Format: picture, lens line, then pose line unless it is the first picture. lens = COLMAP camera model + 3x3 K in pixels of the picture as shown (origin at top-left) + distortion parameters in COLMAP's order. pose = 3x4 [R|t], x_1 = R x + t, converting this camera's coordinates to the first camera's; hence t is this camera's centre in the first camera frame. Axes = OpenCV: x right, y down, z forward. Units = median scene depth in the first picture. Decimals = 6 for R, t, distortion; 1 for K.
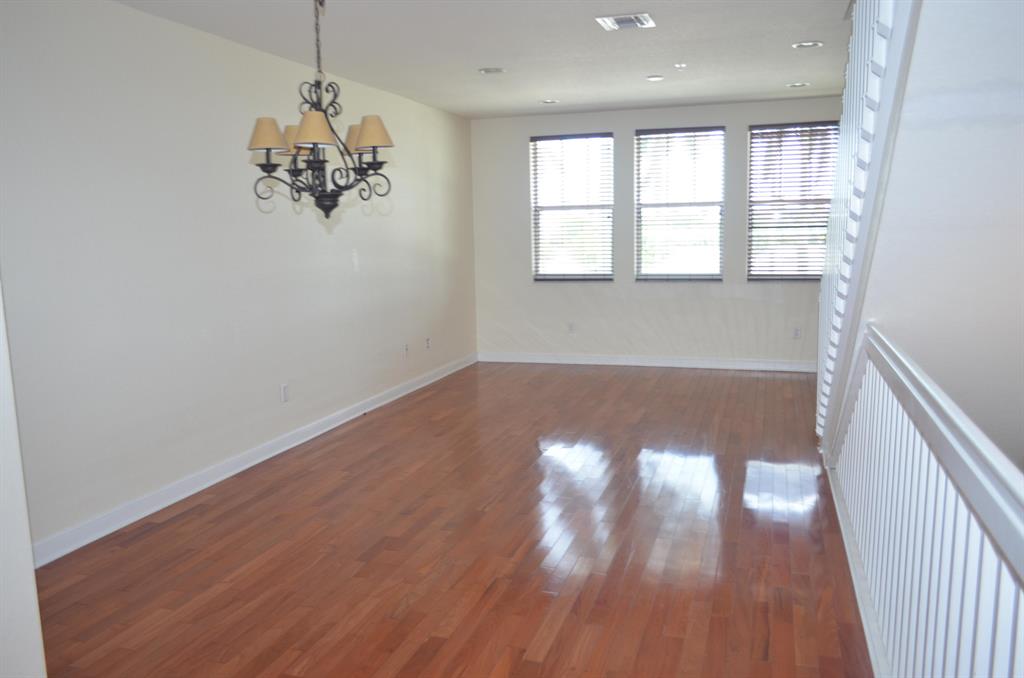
lens RADIAL K [[808.1, 0, 512.0], [0, 808.1, 339.0], [0, 0, 1]] dist [-0.009798, -0.001492]
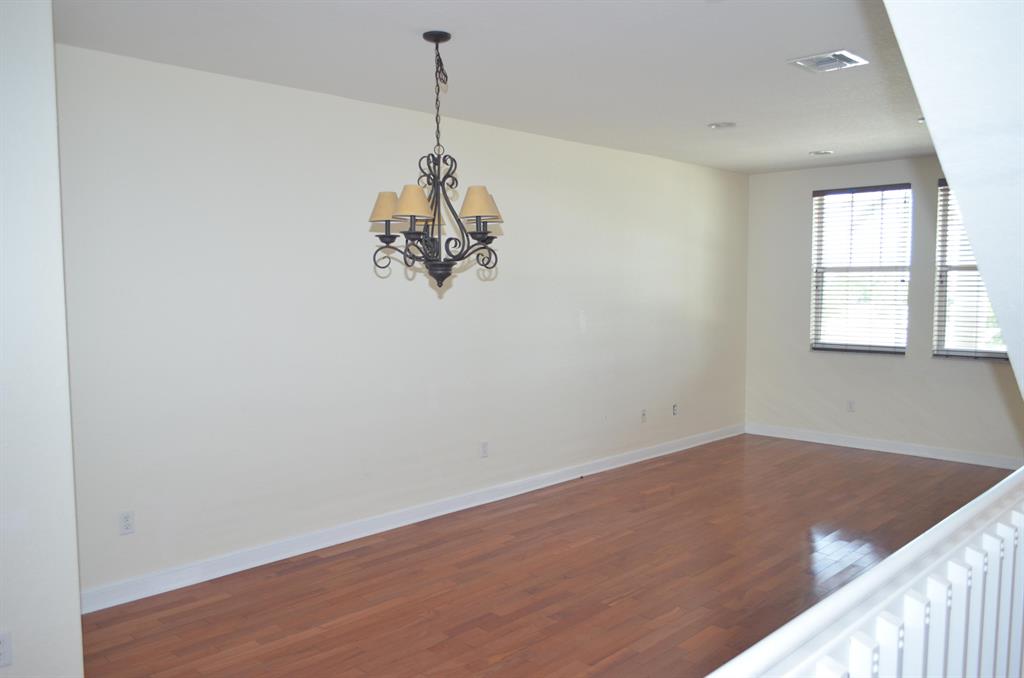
lens RADIAL K [[799.9, 0, 512.0], [0, 799.9, 339.0], [0, 0, 1]] dist [-0.003789, -0.002807]
pose [[0.892604, 0.049081, -0.448161, 0.246030], [-0.076976, 0.996051, -0.044231, -0.036848], [0.444221, 0.073978, 0.892858, 0.116192]]
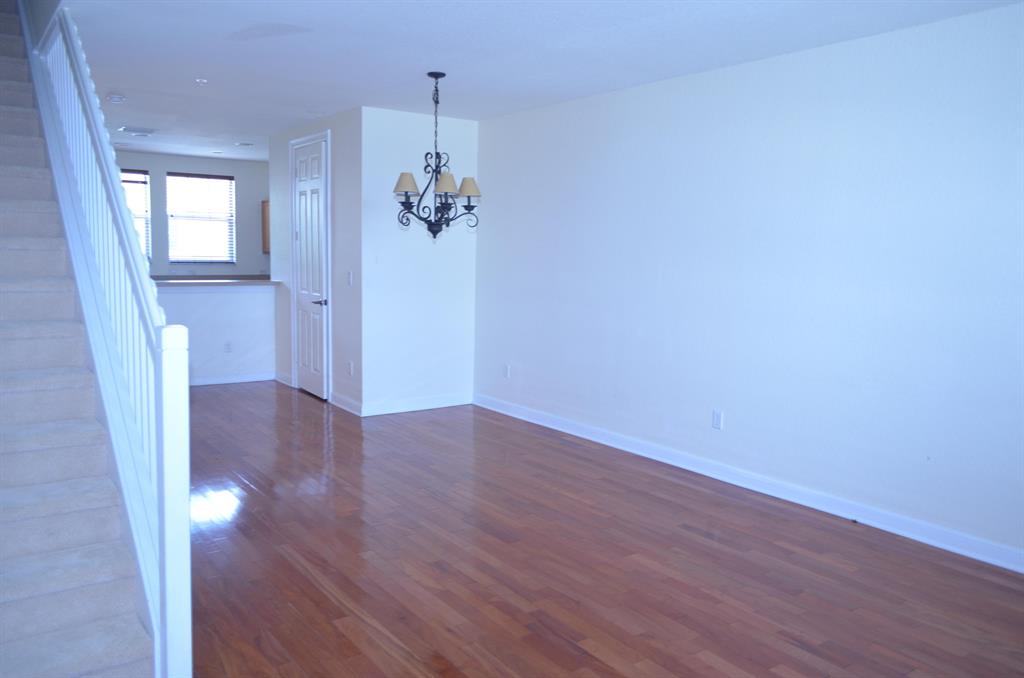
lens RADIAL K [[799.9, 0, 512.0], [0, 799.9, 339.0], [0, 0, 1]] dist [-0.003789, -0.002807]
pose [[-0.618470, 0.087860, -0.780881, 0.725472], [-0.111188, 0.973947, 0.197645, -0.224375], [0.777902, 0.209062, -0.592589, 1.649509]]
